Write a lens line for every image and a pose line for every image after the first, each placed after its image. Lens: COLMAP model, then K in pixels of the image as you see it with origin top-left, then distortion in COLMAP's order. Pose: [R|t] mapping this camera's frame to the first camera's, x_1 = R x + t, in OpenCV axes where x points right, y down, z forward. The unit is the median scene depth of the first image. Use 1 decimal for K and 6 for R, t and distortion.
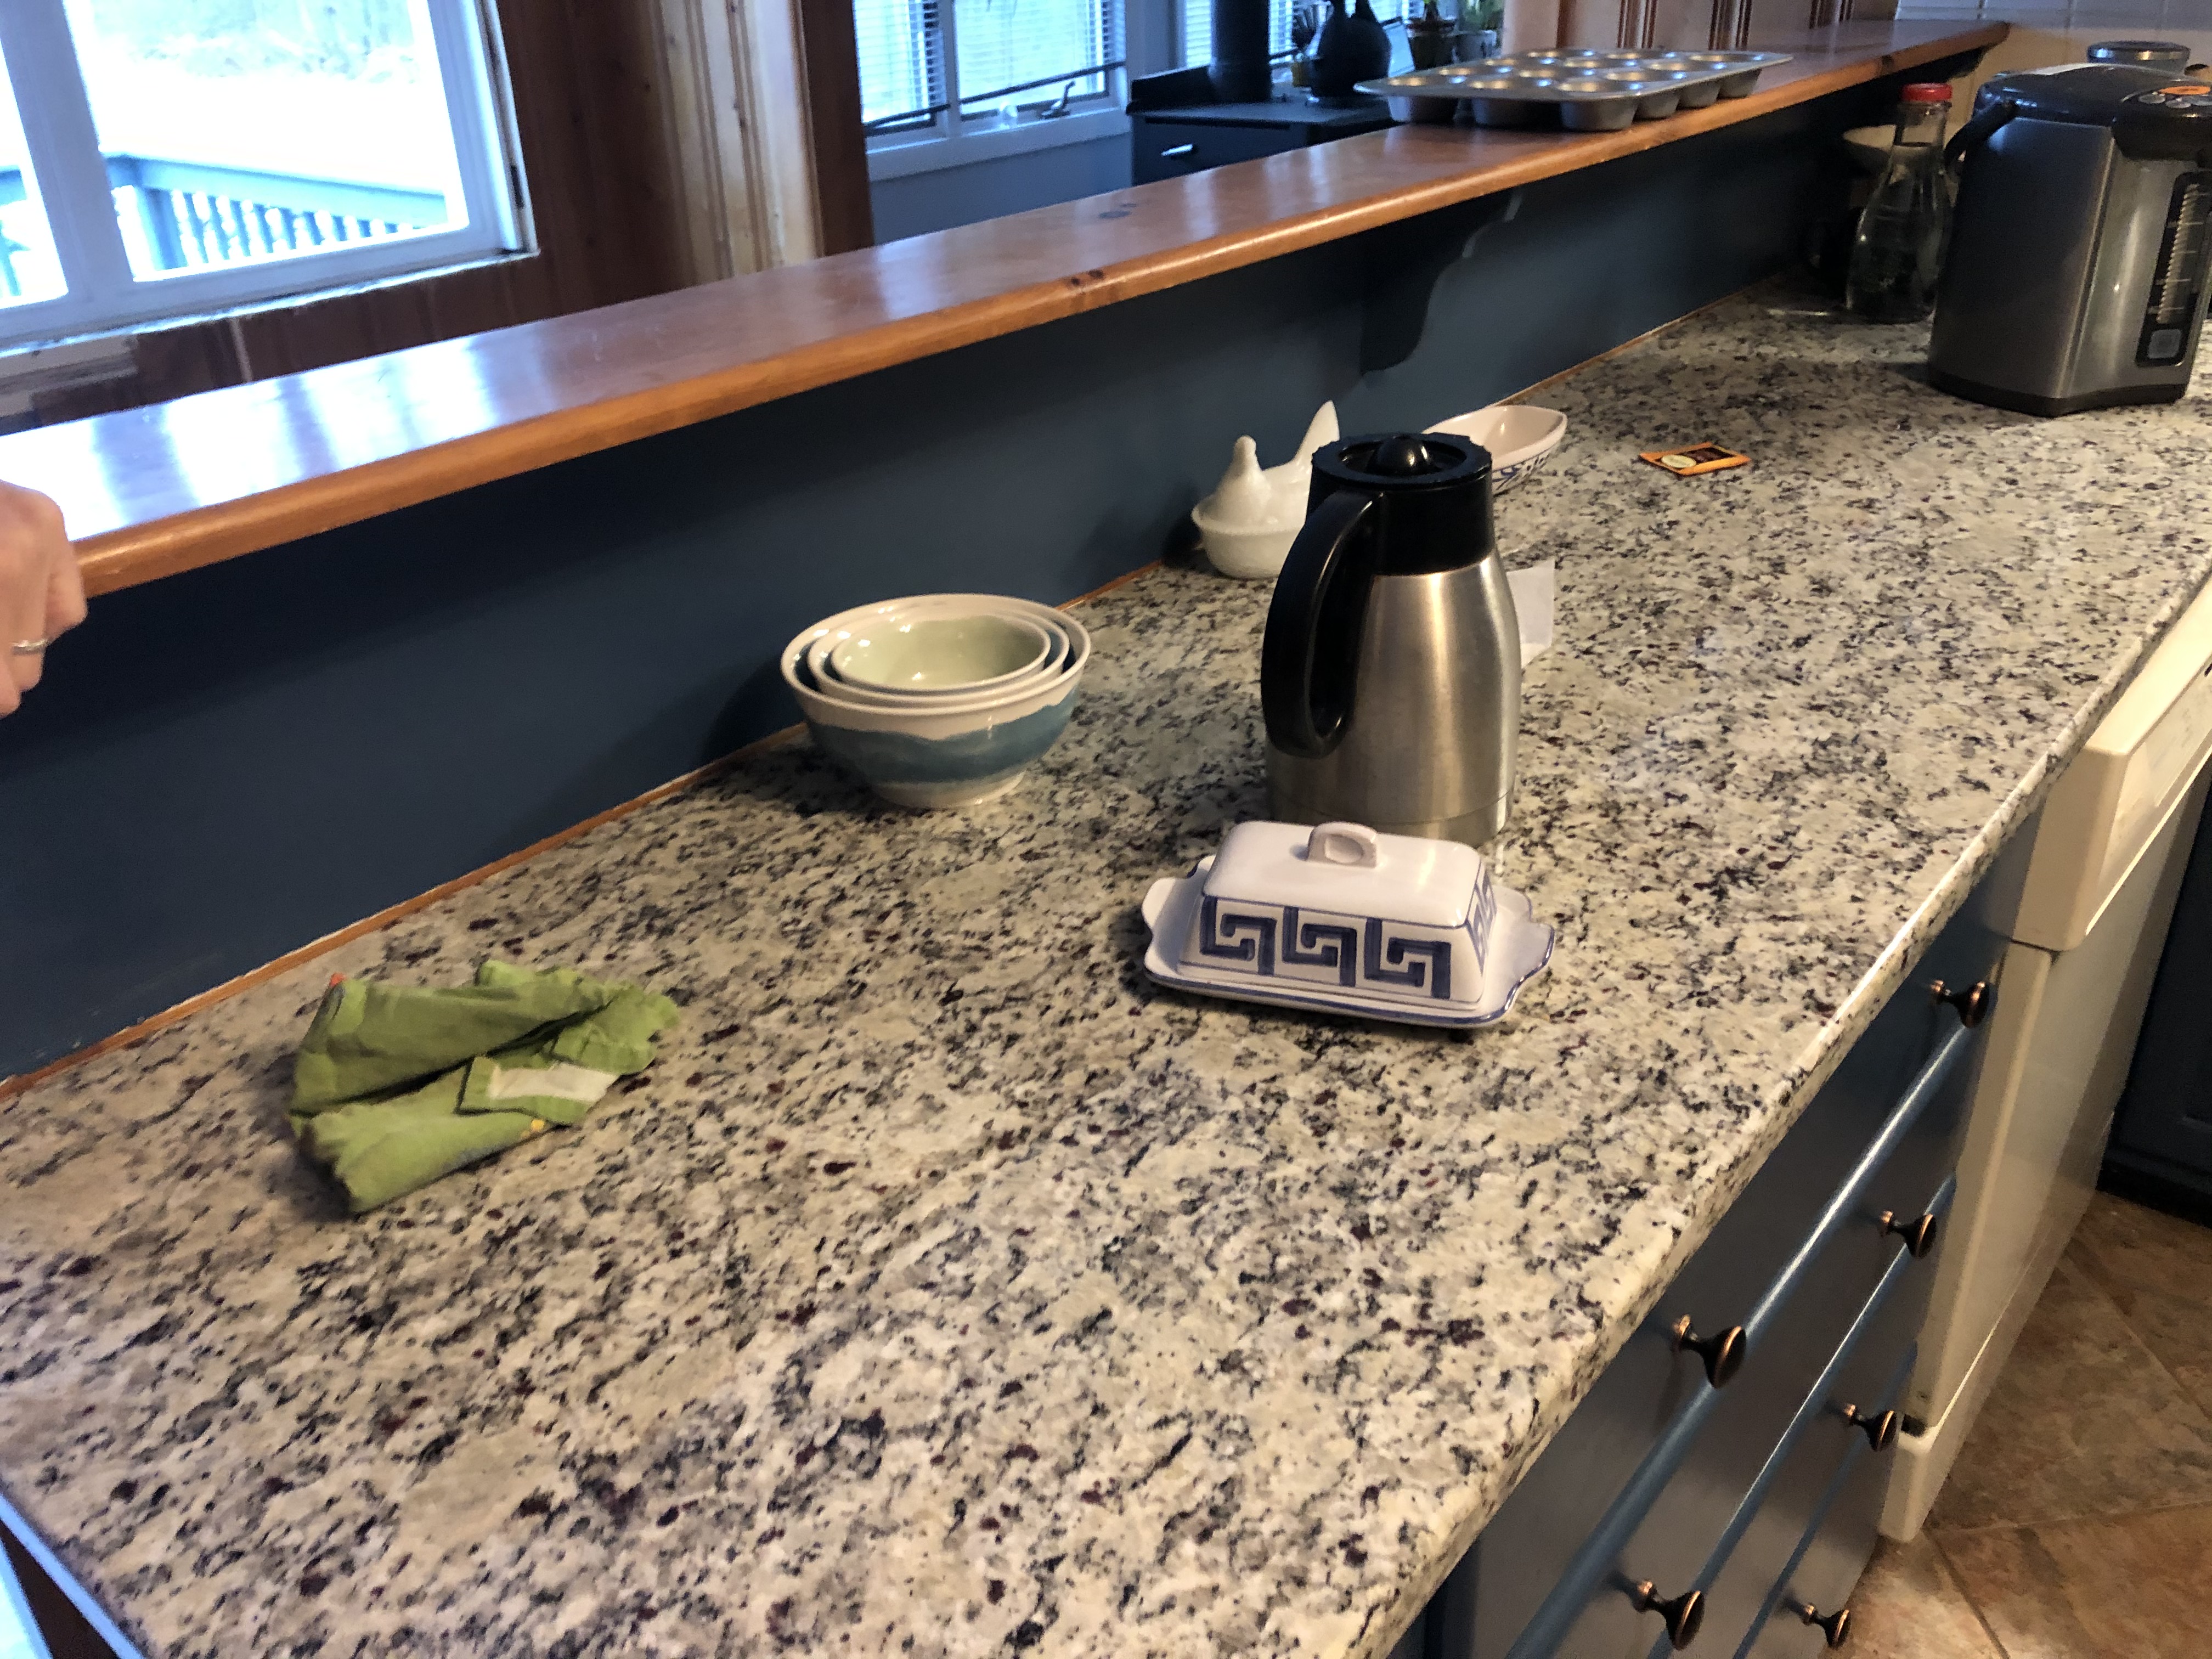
lens RADIAL K [[1756.7, 0, 1098.6], [0, 1756.7, 819.5], [0, 0, 1]] dist [0.006039, -0.023180]
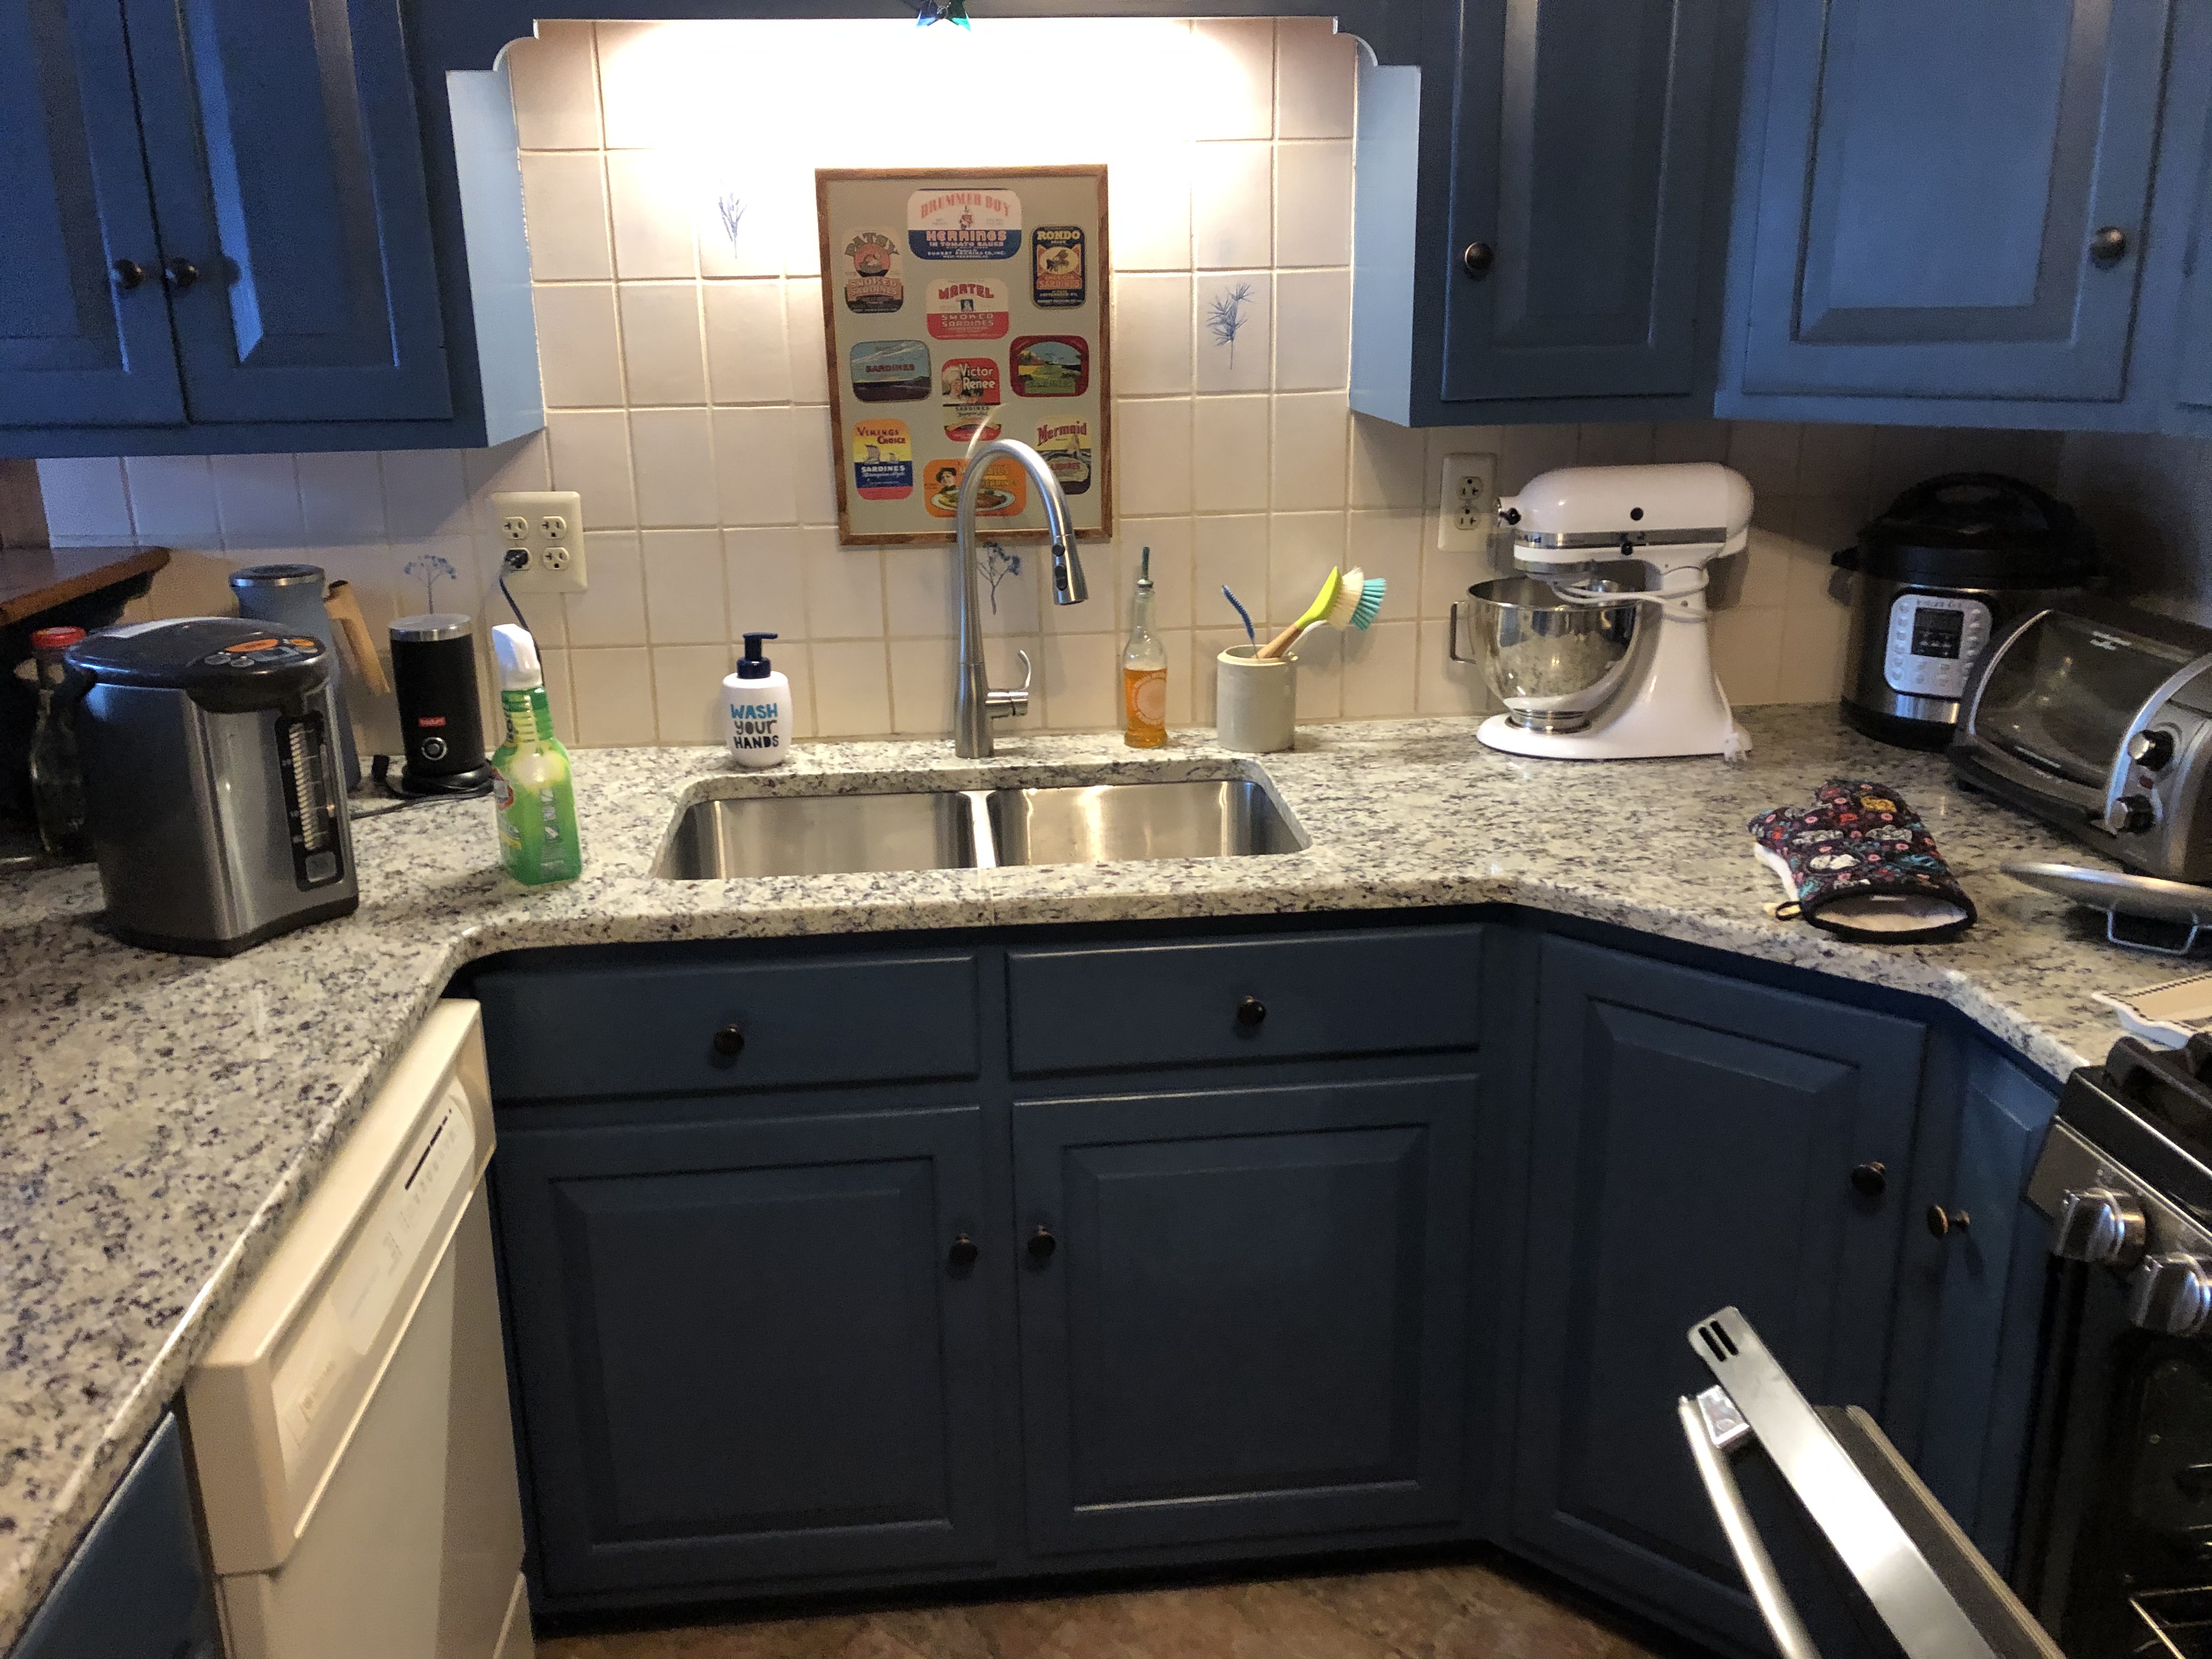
lens RADIAL K [[1756.7, 0, 1104.7], [0, 1756.7, 806.7], [0, 0, 1]] dist [0.006039, -0.023180]
pose [[0.690923, -0.164999, 0.703847, 0.224617], [0.313690, 0.945599, -0.086258, -0.076893], [-0.651325, 0.280388, 0.705095, -0.054532]]
